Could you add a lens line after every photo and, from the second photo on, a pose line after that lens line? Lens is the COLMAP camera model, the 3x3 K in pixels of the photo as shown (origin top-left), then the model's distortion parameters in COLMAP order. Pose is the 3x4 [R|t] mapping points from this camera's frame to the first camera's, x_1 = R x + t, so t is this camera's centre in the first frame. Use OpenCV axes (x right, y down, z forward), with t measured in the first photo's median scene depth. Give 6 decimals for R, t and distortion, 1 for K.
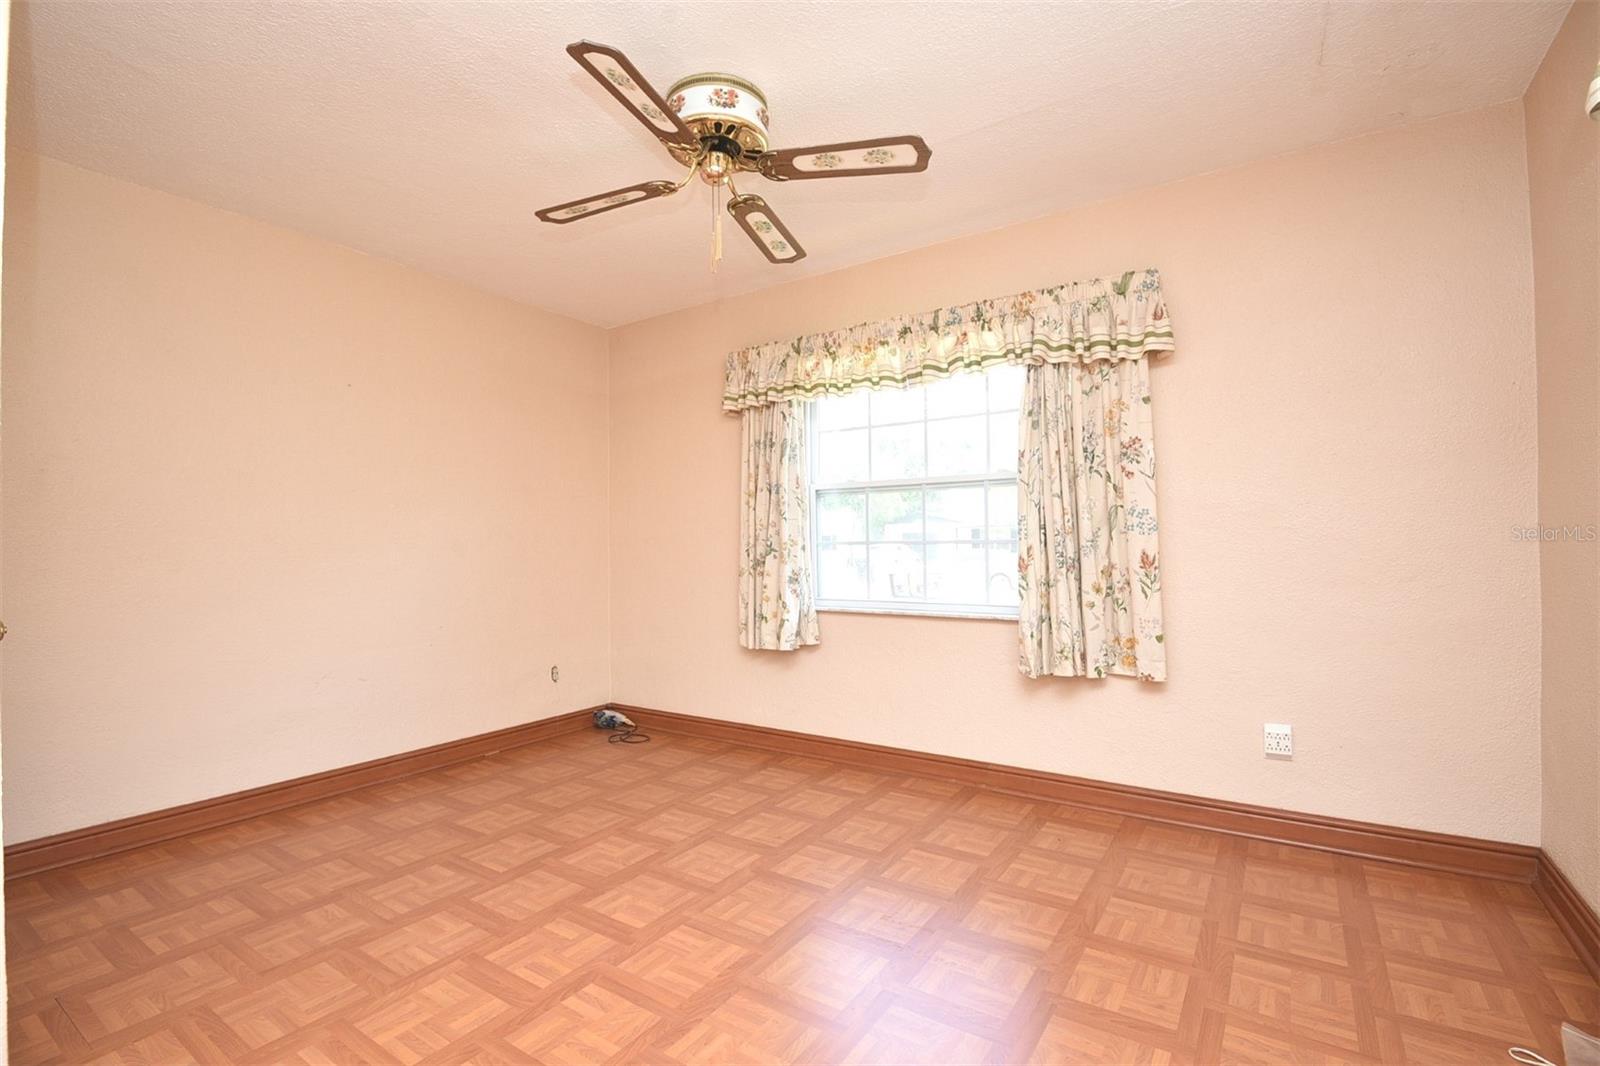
lens RADIAL K [[731.2, 0, 798.2], [0, 731.2, 531.3], [0, 0, 1]] dist [-0.008122, -0.006756]
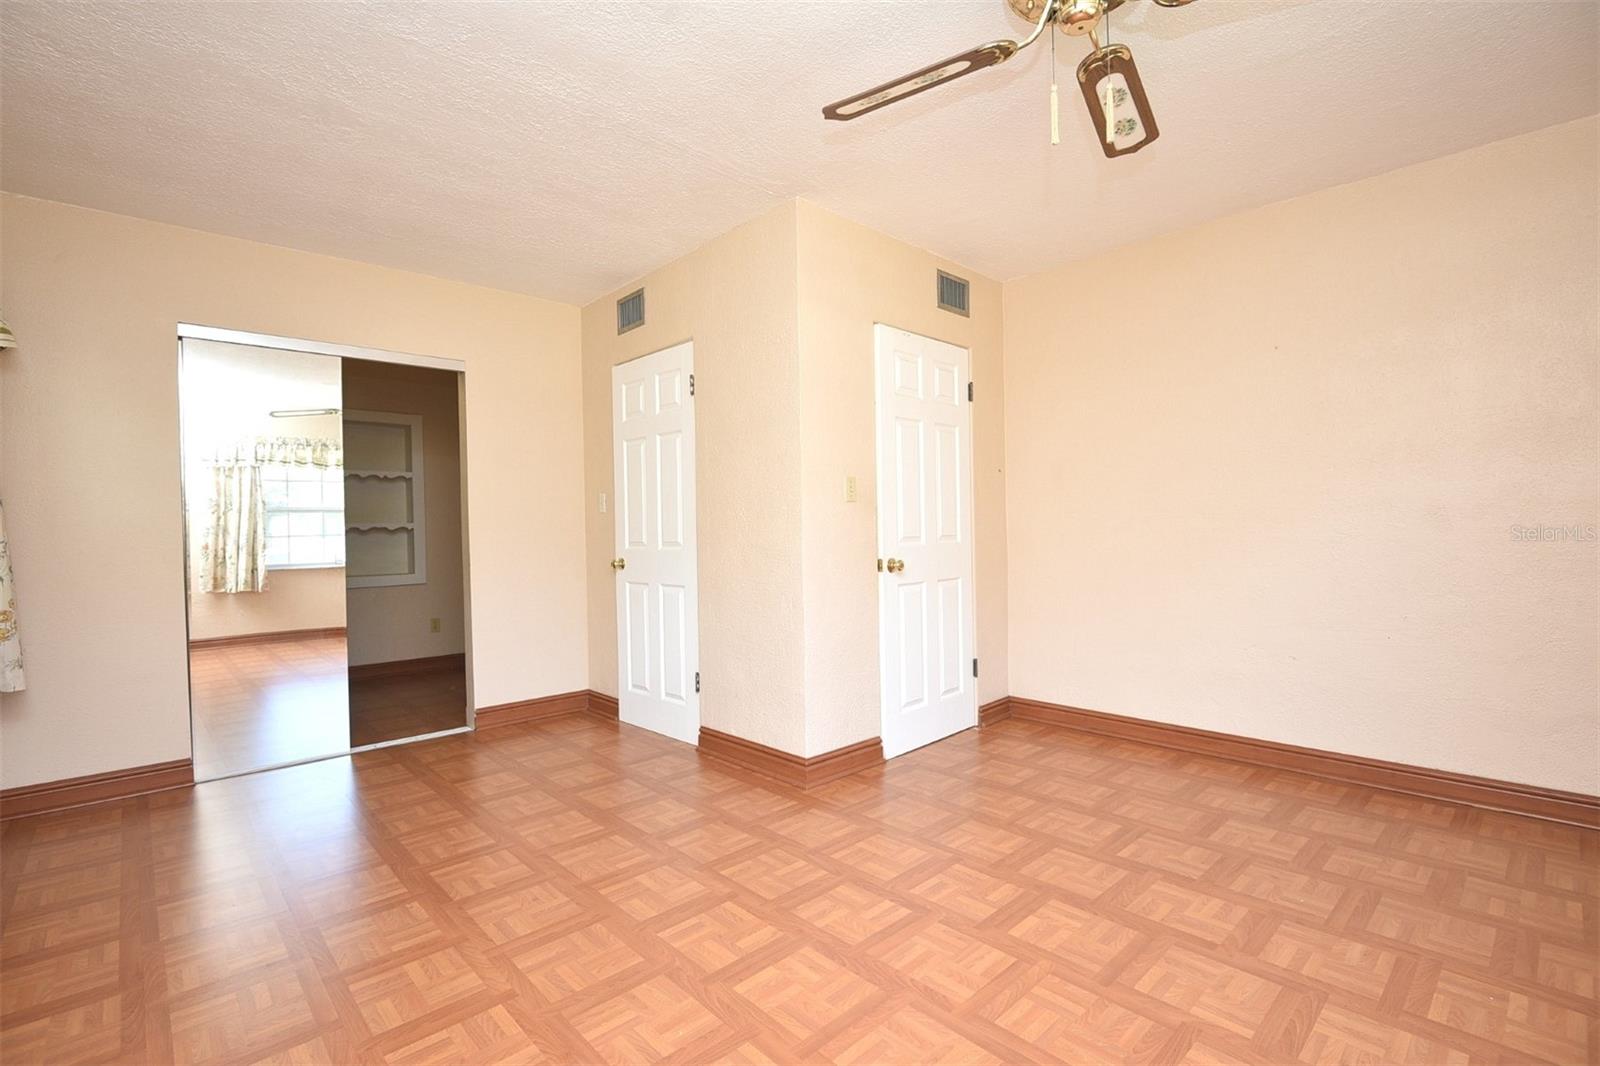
lens RADIAL K [[731.2, 0, 802.0], [0, 731.2, 533.7], [0, 0, 1]] dist [-0.008122, -0.006756]
pose [[-0.226005, 0.022826, -0.973859, 0.594898], [0.036879, 0.999209, 0.014862, 0.007148], [0.973428, -0.032556, -0.226668, 0.778783]]
